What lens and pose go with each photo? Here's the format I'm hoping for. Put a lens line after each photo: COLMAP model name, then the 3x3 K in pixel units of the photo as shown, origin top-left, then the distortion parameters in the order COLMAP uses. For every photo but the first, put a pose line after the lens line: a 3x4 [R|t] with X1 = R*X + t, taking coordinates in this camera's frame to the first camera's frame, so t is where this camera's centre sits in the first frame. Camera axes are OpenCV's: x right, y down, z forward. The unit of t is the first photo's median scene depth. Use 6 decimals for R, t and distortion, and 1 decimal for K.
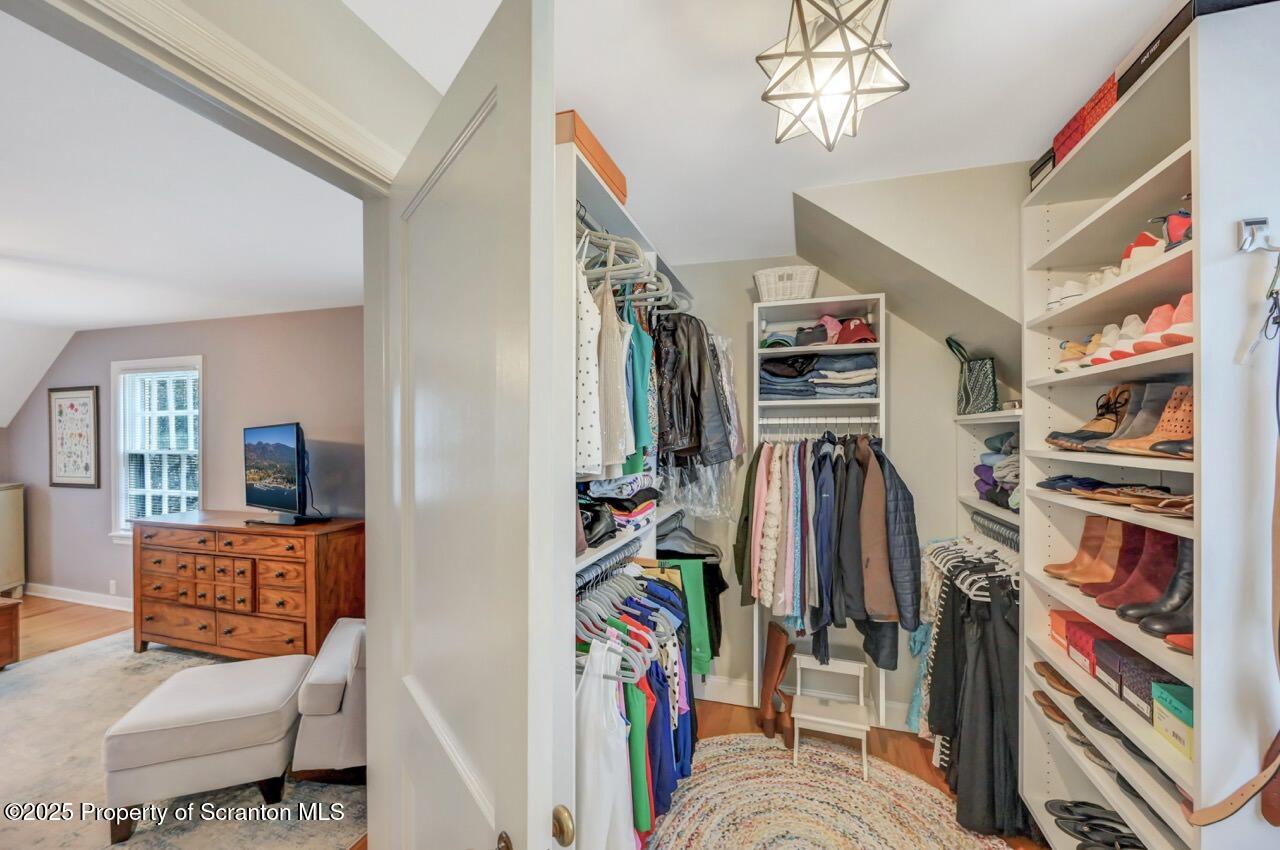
lens RADIAL K [[511.9, 0, 639.9], [0, 511.9, 436.4], [0, 0, 1]] dist [-0.001649, 0.000800]
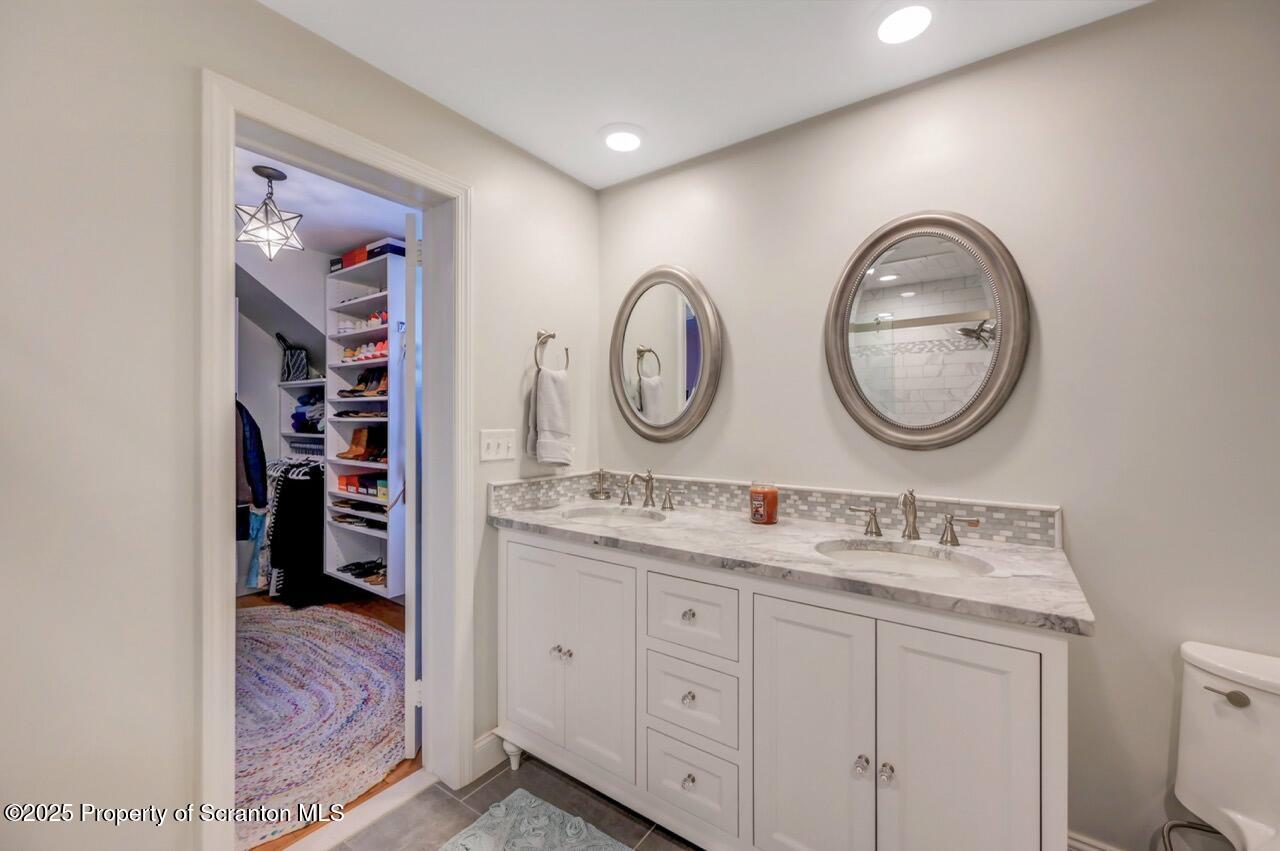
lens RADIAL K [[511.9, 0, 642.5], [0, 511.9, 417.2], [0, 0, 1]] dist [-0.001649, 0.000800]
pose [[0.308084, 0.006223, 0.951339, -0.789939], [0.000417, 0.999978, -0.006676, 0.114145], [-0.951359, 0.002454, 0.308075, -0.809951]]
